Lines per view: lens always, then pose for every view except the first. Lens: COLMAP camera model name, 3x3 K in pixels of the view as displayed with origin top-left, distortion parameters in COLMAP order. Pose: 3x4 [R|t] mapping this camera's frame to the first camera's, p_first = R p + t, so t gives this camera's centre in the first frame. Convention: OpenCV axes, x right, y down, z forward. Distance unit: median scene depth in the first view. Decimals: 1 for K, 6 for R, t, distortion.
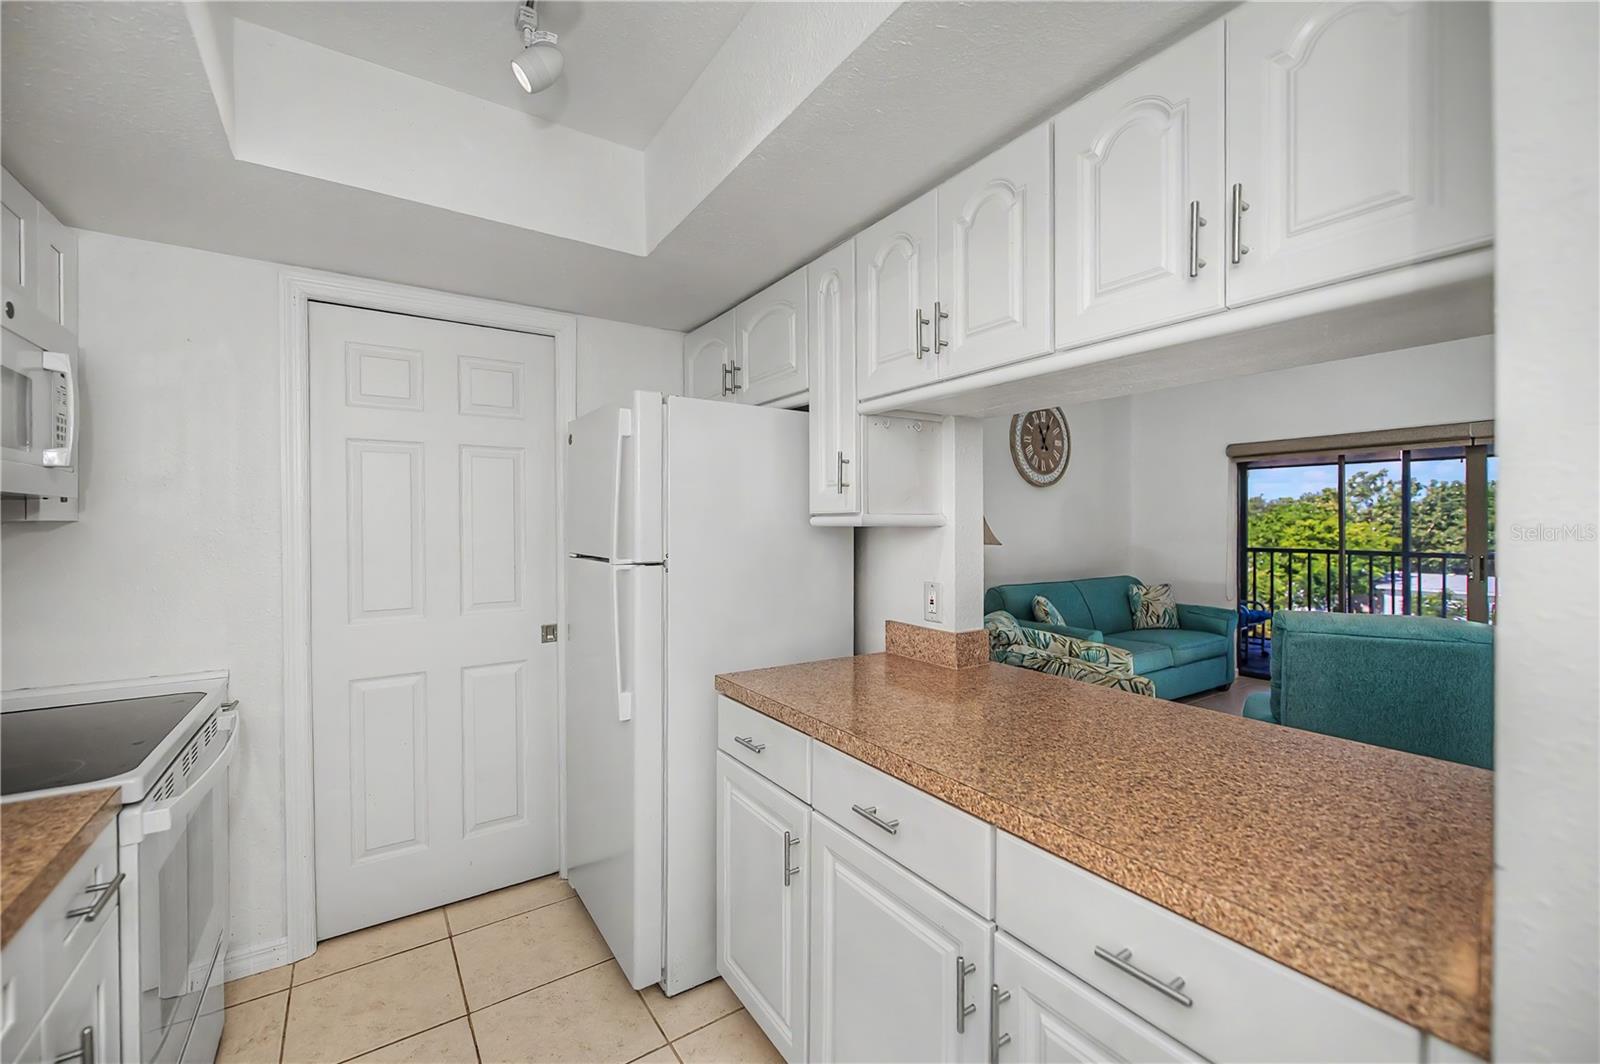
lens RADIAL K [[651.3, 0, 793.9], [0, 651.3, 531.5], [0, 0, 1]] dist [-0.000908, -0.001652]
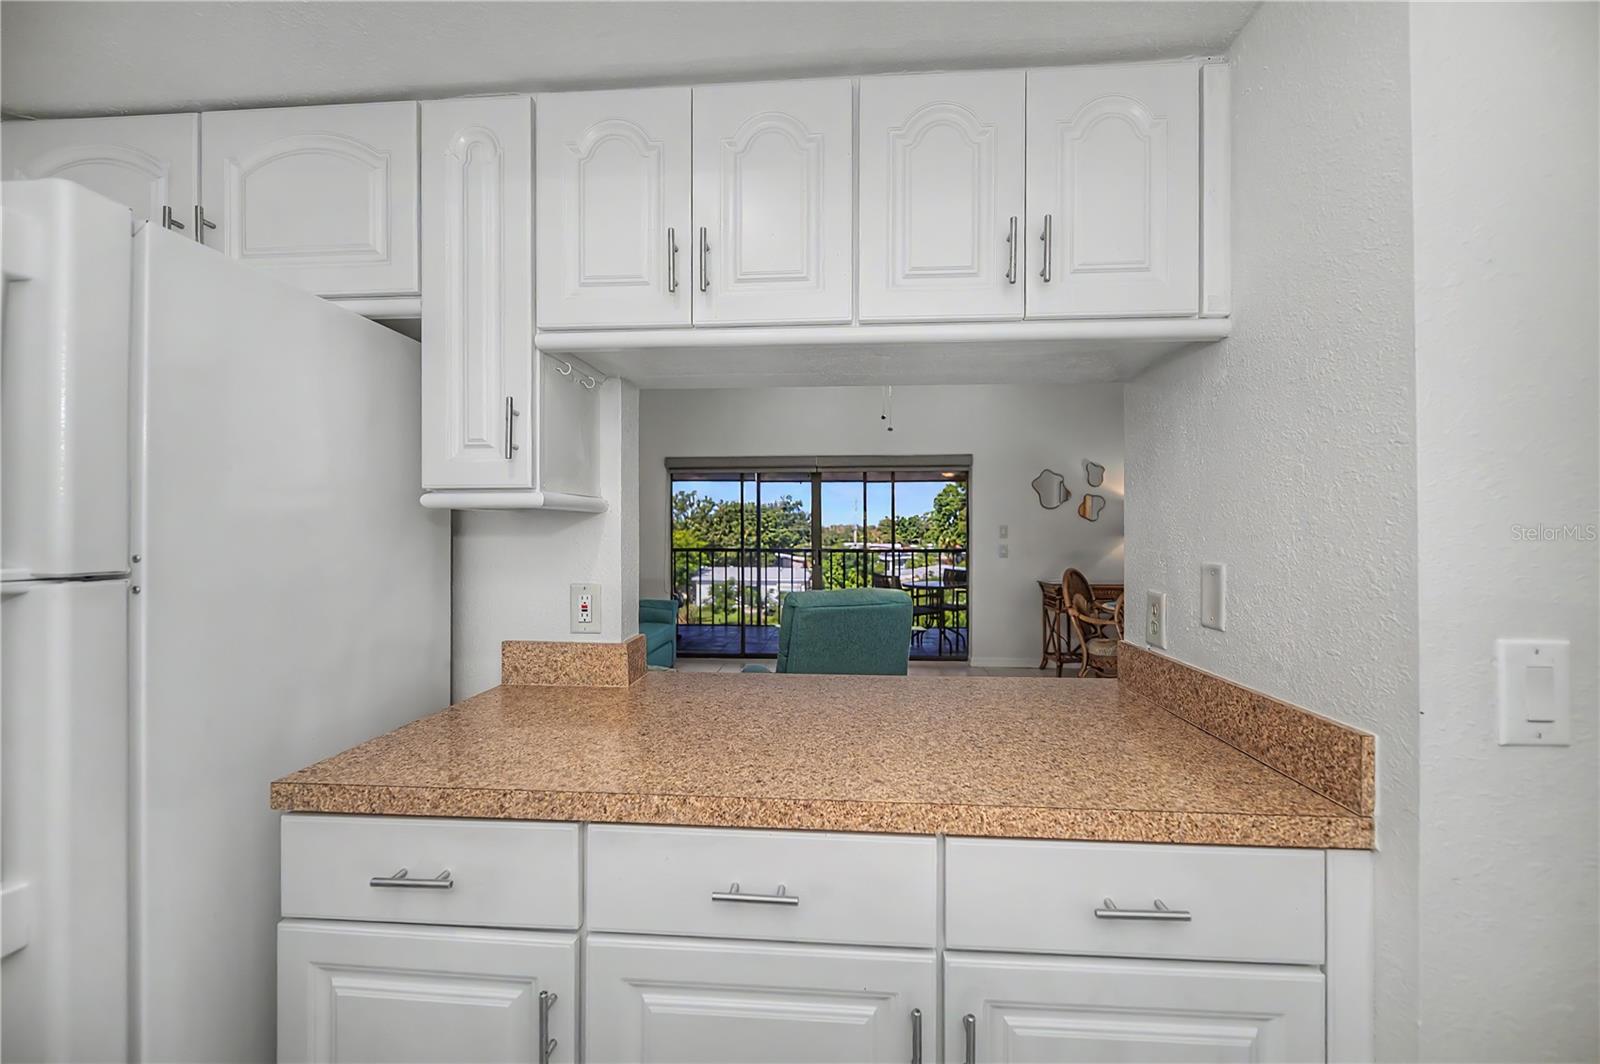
lens RADIAL K [[651.3, 0, 804.2], [0, 651.3, 531.7], [0, 0, 1]] dist [-0.000908, -0.001652]
pose [[0.606902, 0.001745, 0.794775, -0.276803], [0.007155, 0.999945, -0.007659, 0.025057], [-0.794744, 0.010335, 0.606856, 0.334376]]
